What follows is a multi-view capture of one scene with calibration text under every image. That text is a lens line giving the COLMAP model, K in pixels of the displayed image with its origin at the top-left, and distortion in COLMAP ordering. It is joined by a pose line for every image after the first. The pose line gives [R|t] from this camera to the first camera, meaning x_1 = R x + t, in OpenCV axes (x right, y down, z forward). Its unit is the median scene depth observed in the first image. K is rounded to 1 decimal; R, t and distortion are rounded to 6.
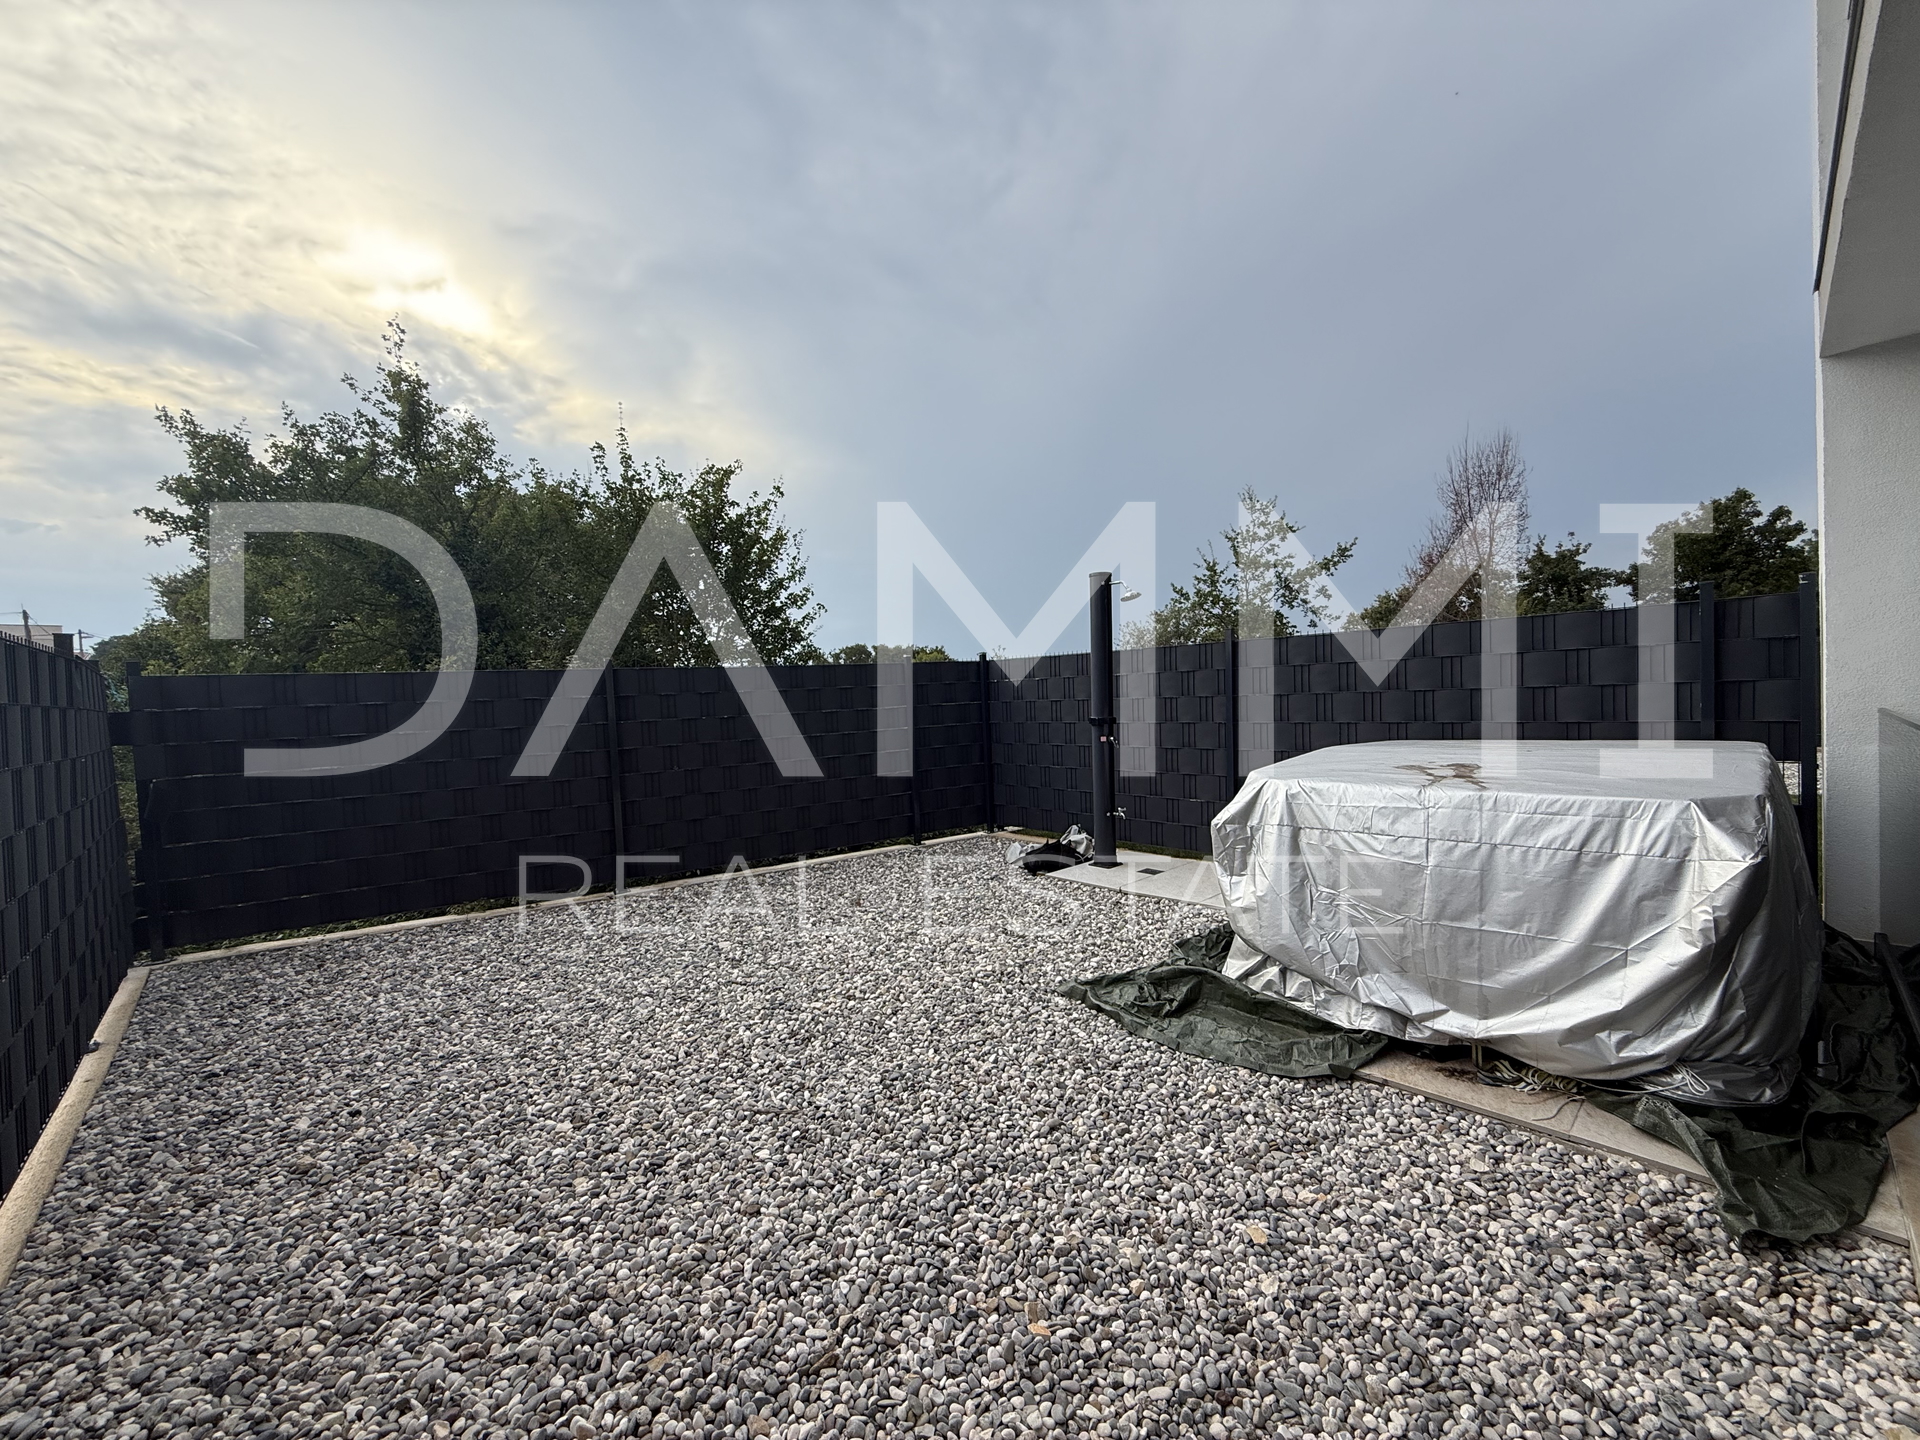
lens RADIAL K [[770.8, 0, 959.1], [0, 770.8, 713.6], [0, 0, 1]] dist [-0.001079, 0.000387]
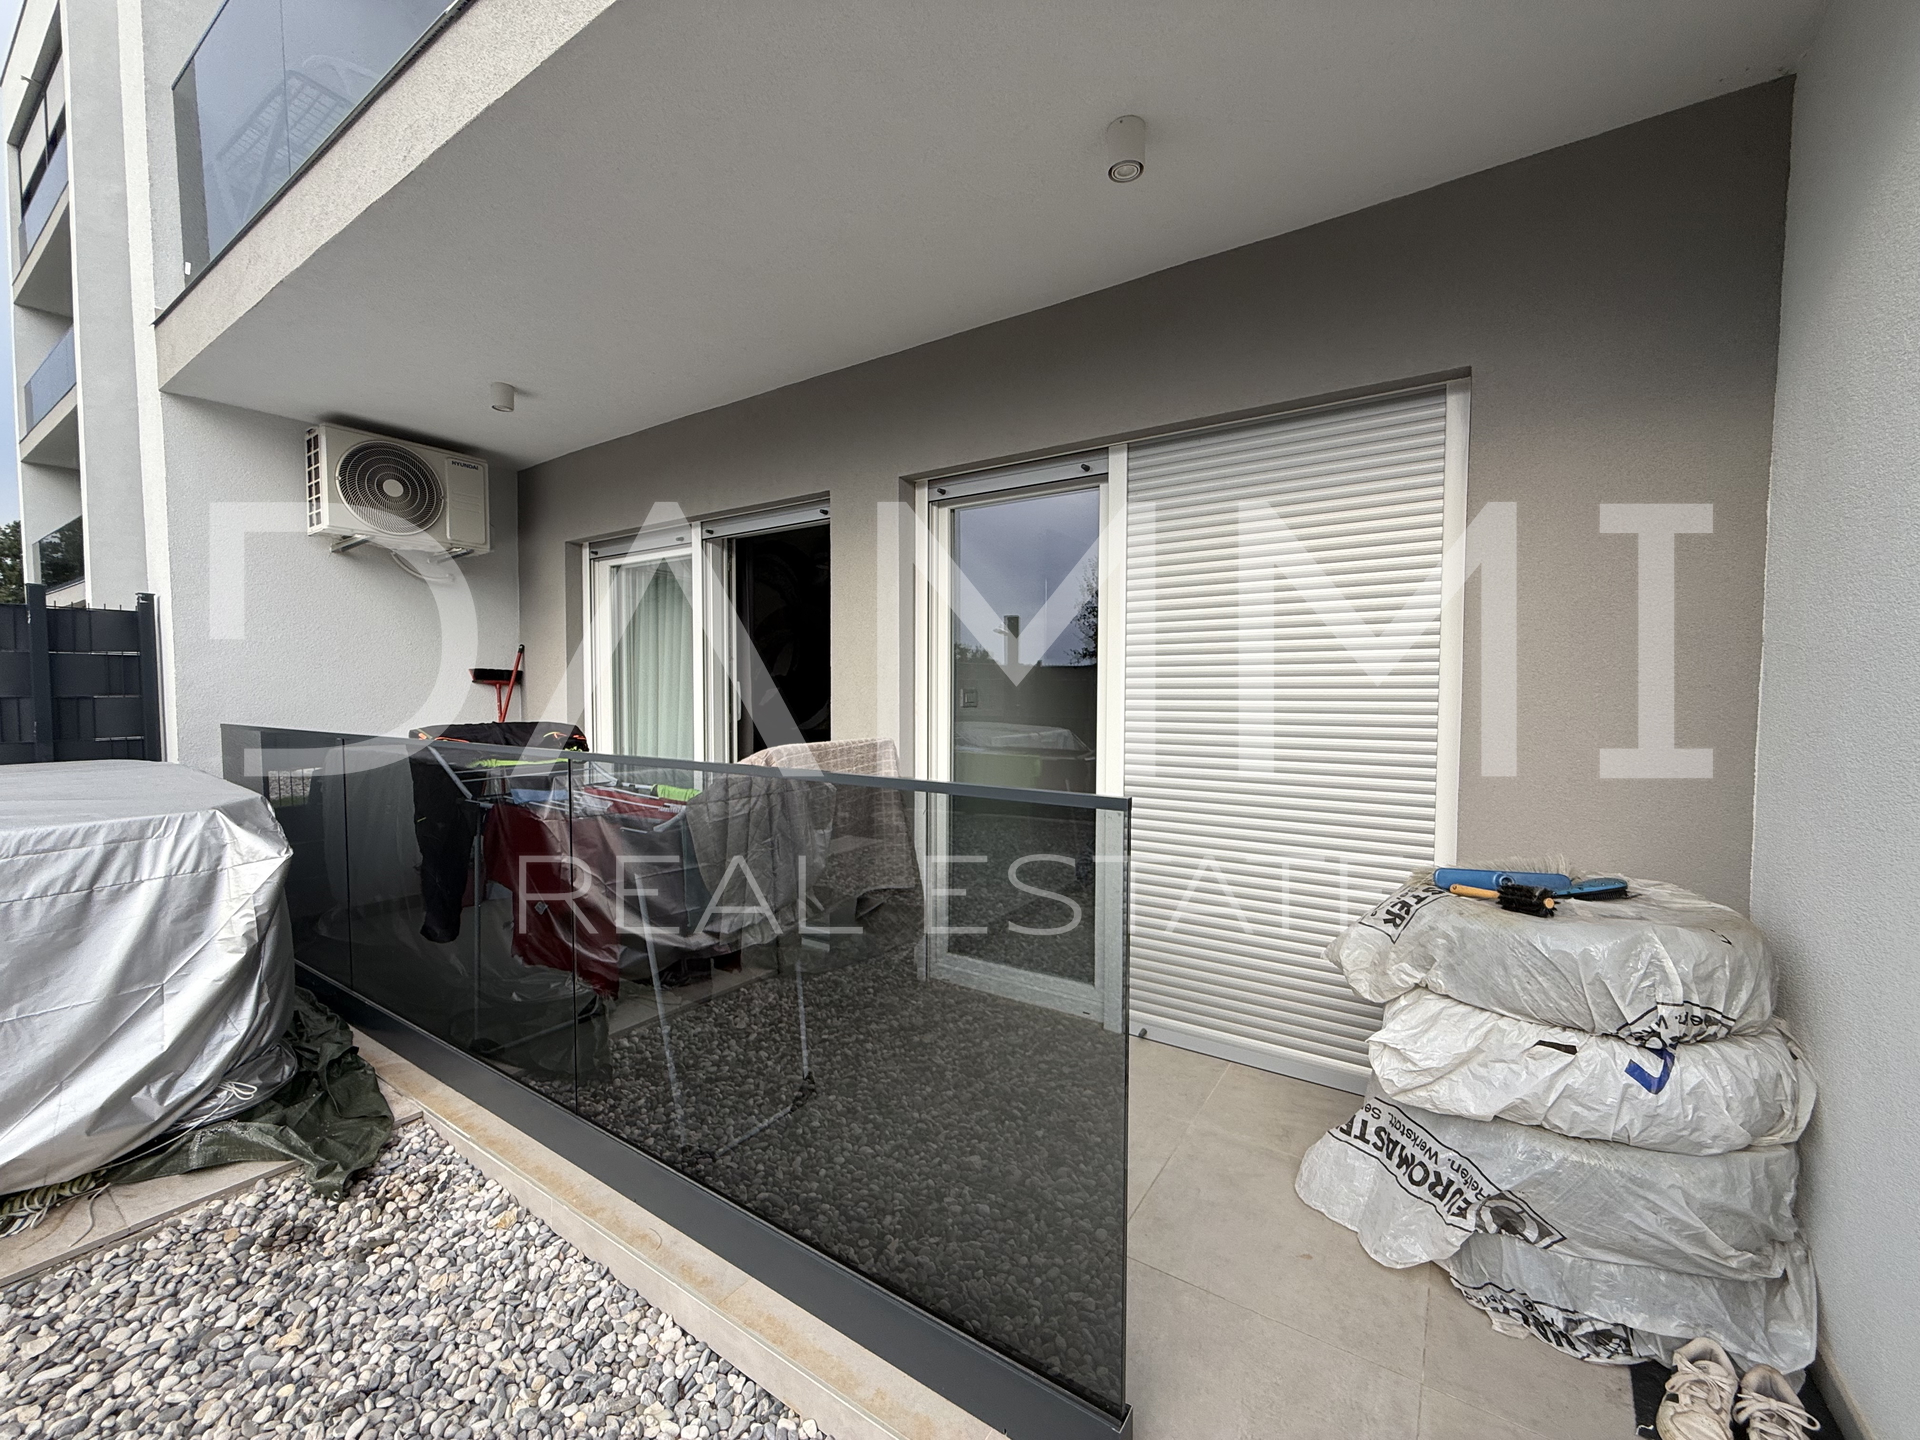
lens RADIAL K [[770.8, 0, 957.0], [0, 770.8, 723.2], [0, 0, 1]] dist [-0.001079, 0.000387]
pose [[-0.222825, -0.000732, 0.974858, -0.227647], [0.033399, 0.999407, 0.008384, 0.030092], [-0.974286, 0.034428, -0.222668, 0.321035]]
